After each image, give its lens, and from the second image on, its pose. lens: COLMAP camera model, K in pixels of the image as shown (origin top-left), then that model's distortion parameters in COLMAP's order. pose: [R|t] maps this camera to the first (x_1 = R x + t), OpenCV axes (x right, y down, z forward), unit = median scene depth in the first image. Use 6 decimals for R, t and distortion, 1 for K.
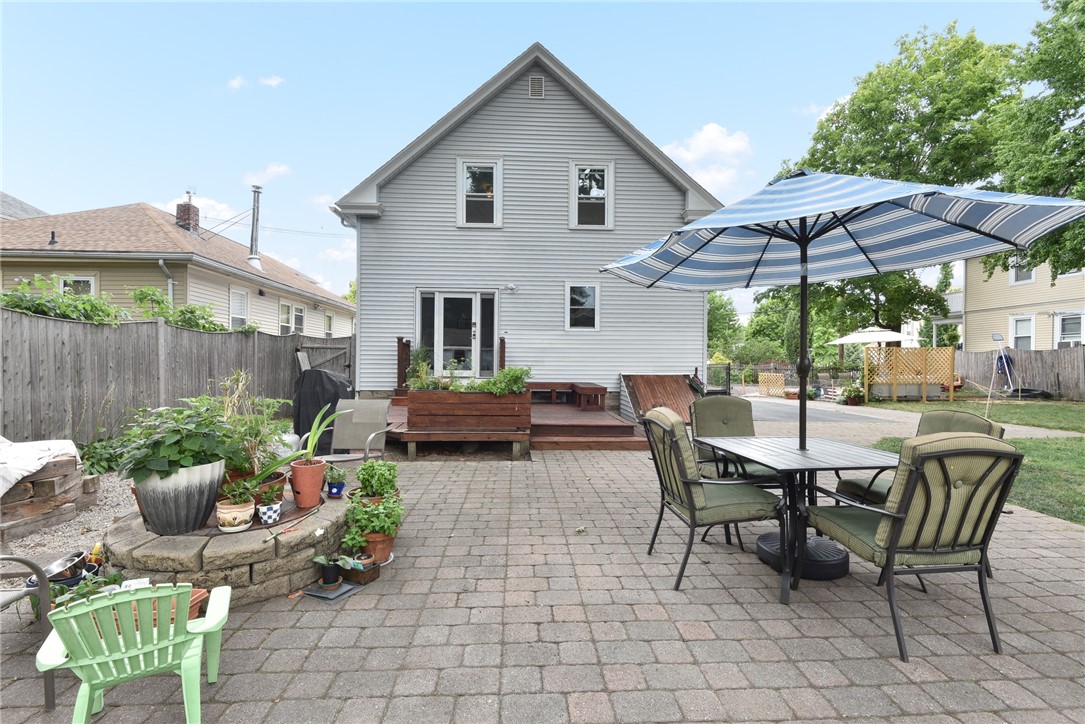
lens RADIAL K [[499.2, 0, 539.2], [0, 499.2, 367.1], [0, 0, 1]] dist [-0.003157, -0.000127]
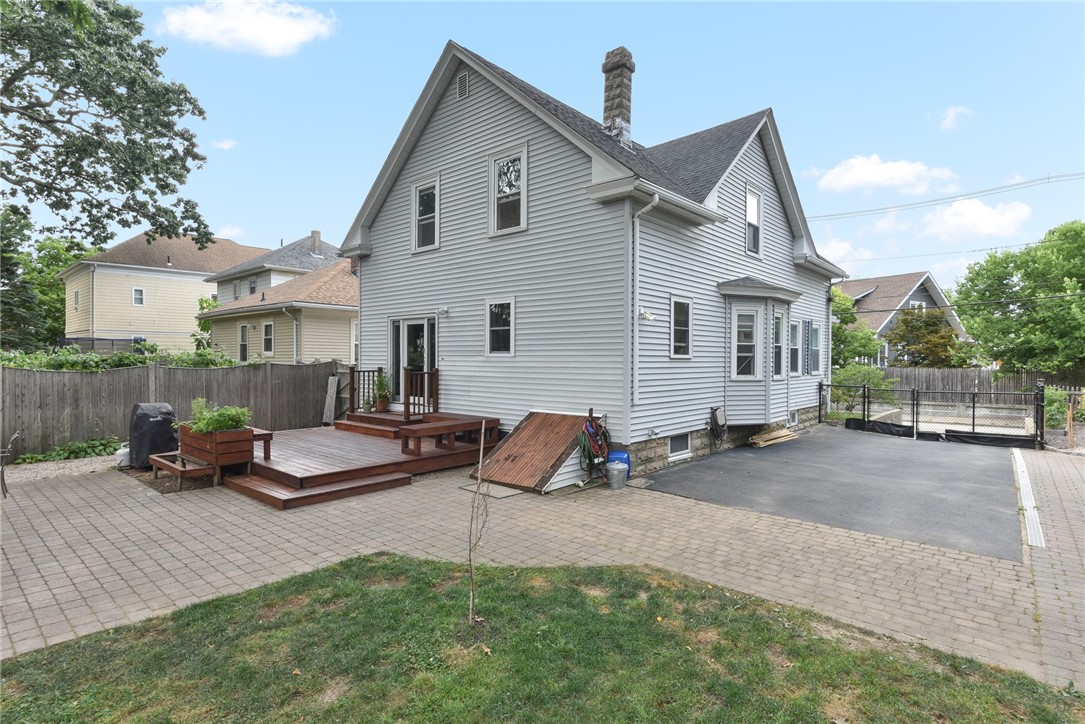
lens RADIAL K [[567.2, 0, 543.2], [0, 567.2, 359.6], [0, 0, 1]] dist [-0.005581, 0.000167]
pose [[0.704064, 0.000633, -0.710136, 0.826168], [-0.001560, 0.999999, -0.000655, -0.067618], [0.710135, 0.001569, 0.704064, 0.384258]]
